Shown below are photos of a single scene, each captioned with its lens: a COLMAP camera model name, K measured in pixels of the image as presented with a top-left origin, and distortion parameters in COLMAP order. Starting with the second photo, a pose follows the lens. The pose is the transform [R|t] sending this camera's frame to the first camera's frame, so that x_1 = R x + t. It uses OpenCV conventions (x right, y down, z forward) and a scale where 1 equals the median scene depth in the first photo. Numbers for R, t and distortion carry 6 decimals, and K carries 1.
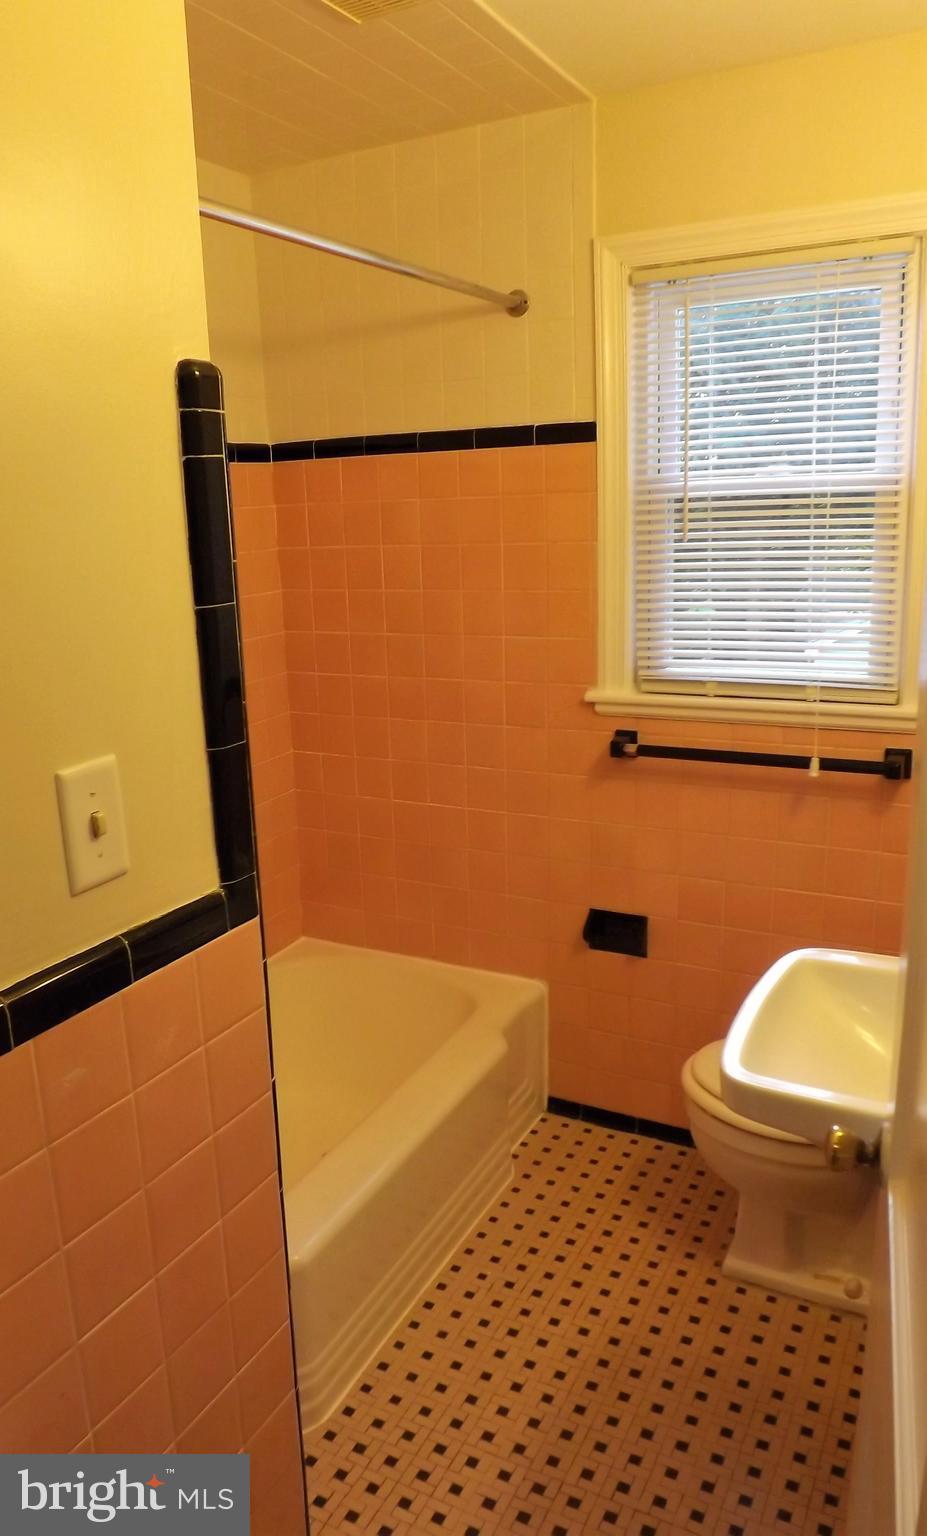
lens RADIAL K [[1147.0, 0, 462.5], [0, 1147.0, 765.5], [0, 0, 1]] dist [-0.008561, 0.001574]
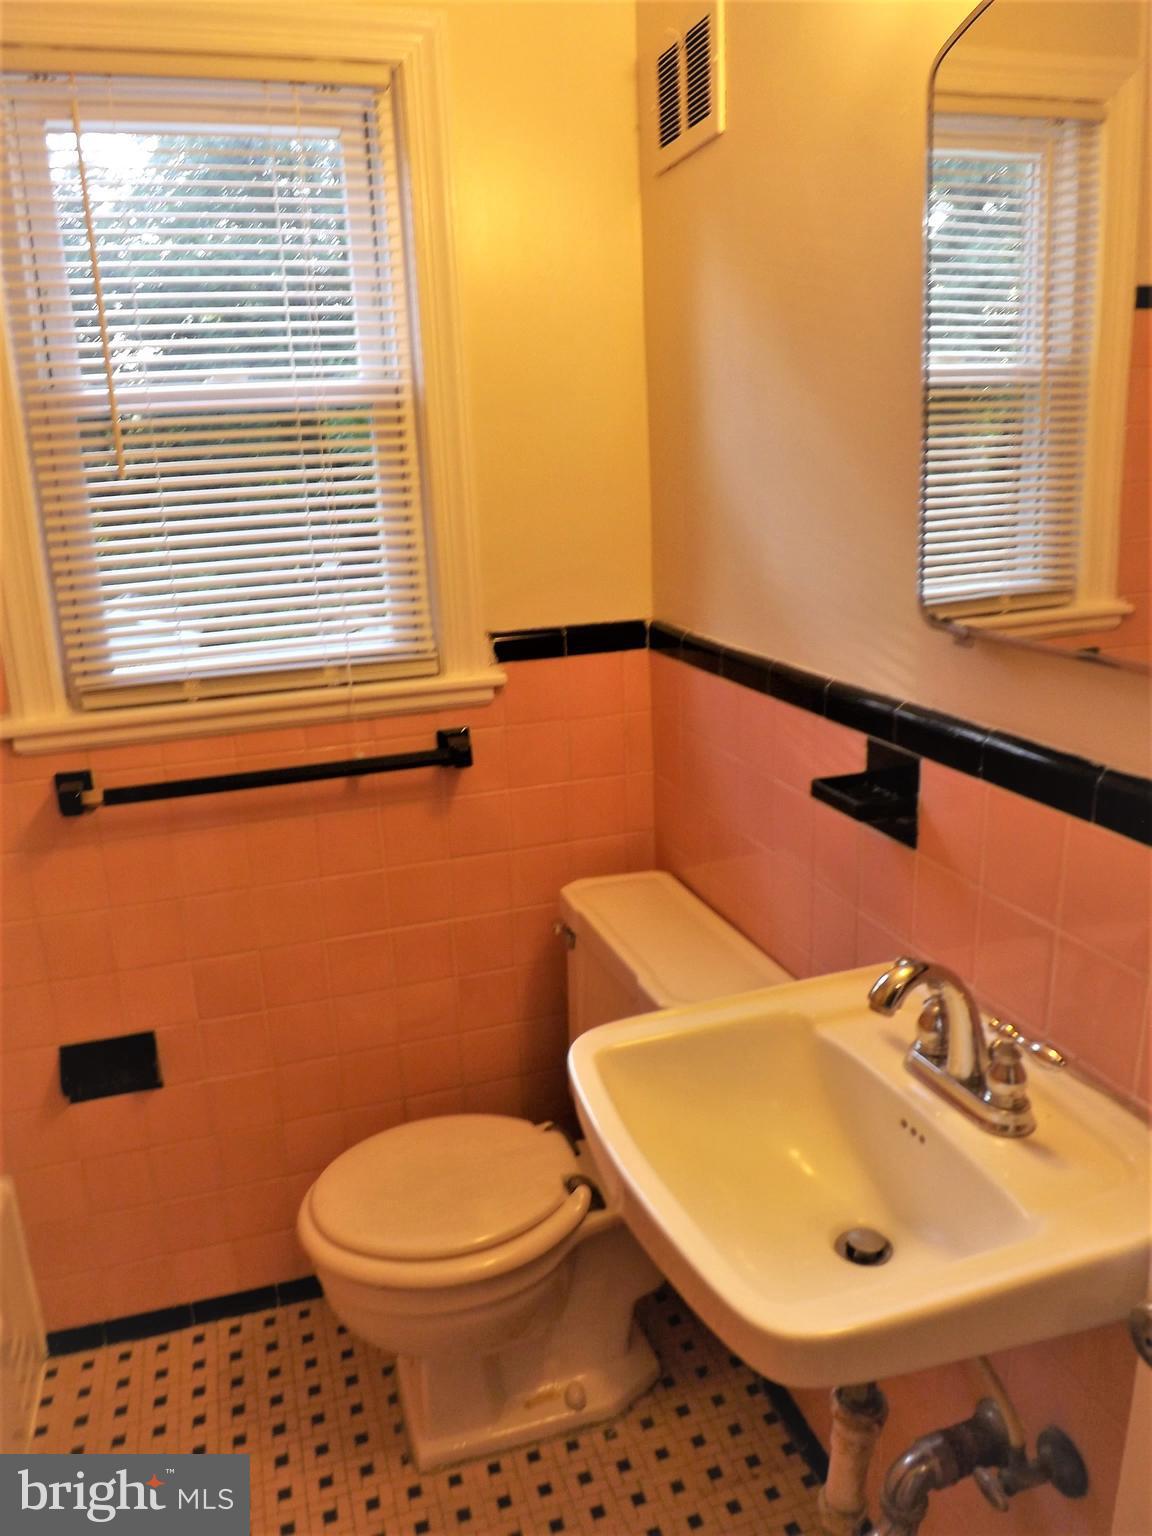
lens RADIAL K [[1116.3, 0, 575.8], [0, 1116.3, 768.5], [0, 0, 1]] dist [-0.054310, 0.024271]
pose [[0.711763, -0.189875, 0.676270, -0.081365], [0.181826, 0.979761, 0.083717, -0.033910], [-0.678479, 0.063376, 0.731881, 0.345905]]
